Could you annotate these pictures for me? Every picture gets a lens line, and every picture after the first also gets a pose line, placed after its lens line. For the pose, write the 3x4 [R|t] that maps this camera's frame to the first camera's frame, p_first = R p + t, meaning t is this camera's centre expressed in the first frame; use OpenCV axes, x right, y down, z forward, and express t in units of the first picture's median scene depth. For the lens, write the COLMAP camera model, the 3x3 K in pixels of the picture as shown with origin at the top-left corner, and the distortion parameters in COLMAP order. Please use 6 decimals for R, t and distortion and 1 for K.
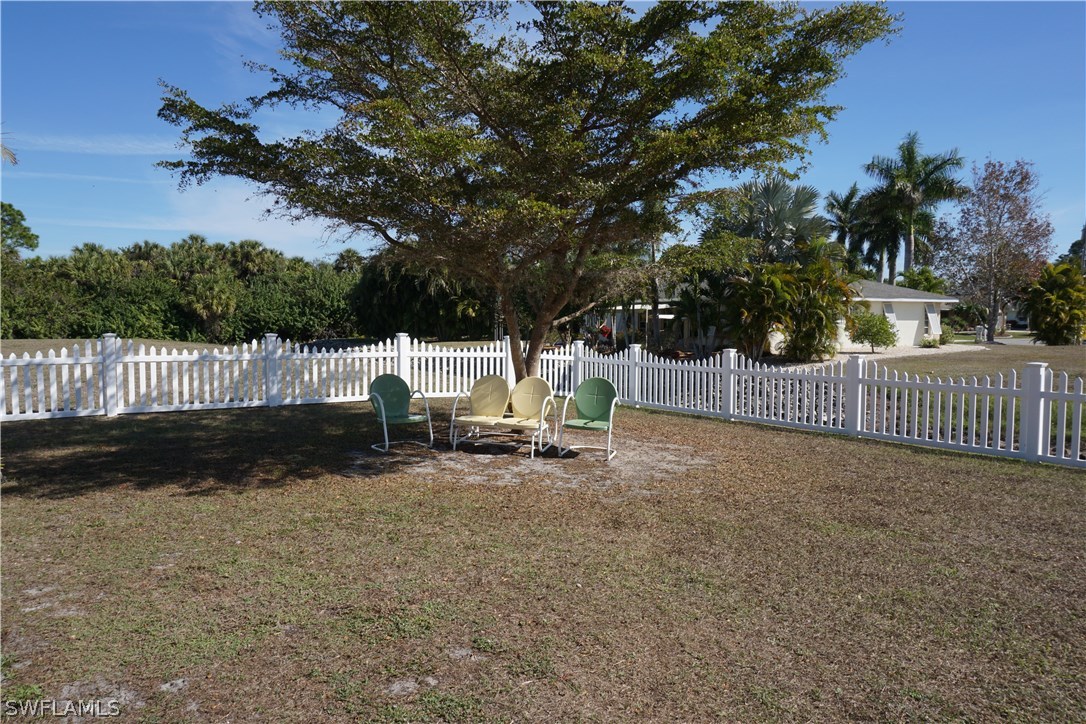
lens RADIAL K [[727.0, 0, 532.8], [0, 727.0, 359.0], [0, 0, 1]] dist [-0.059075, 0.031125]
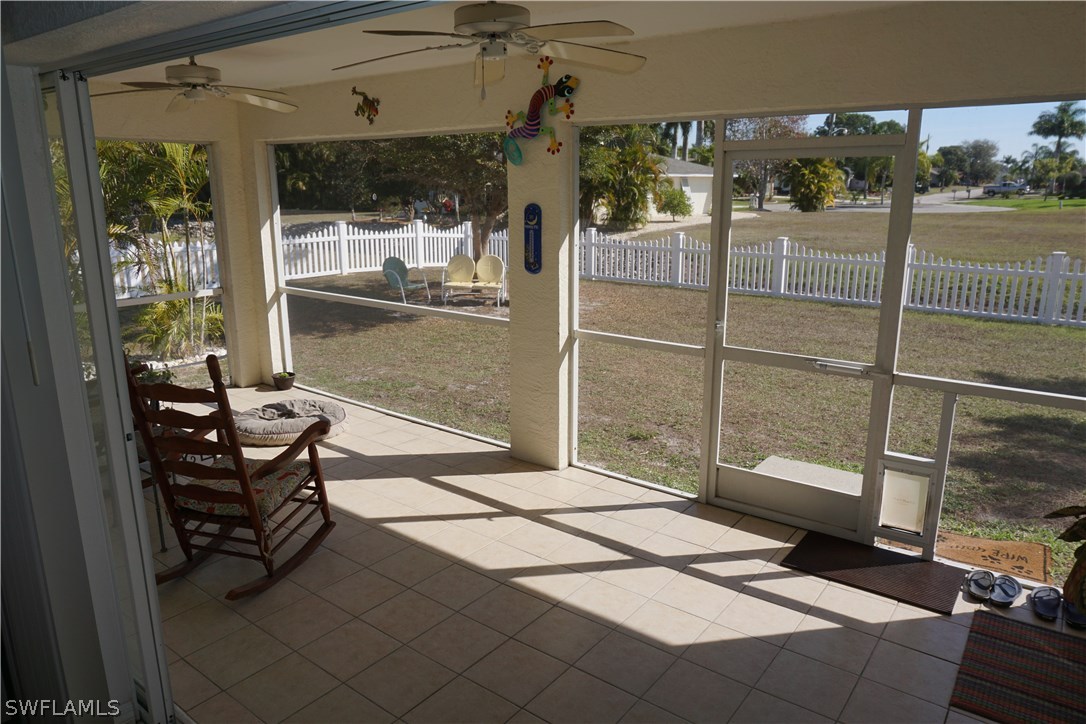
lens RADIAL K [[727.0, 0, 543.9], [0, 727.0, 365.7], [0, 0, 1]] dist [-0.059075, 0.031125]
pose [[0.959745, -0.073841, 0.270993, -0.100412], [0.020466, 0.980644, 0.194728, -0.013128], [-0.280127, -0.181343, 0.942679, -0.160110]]
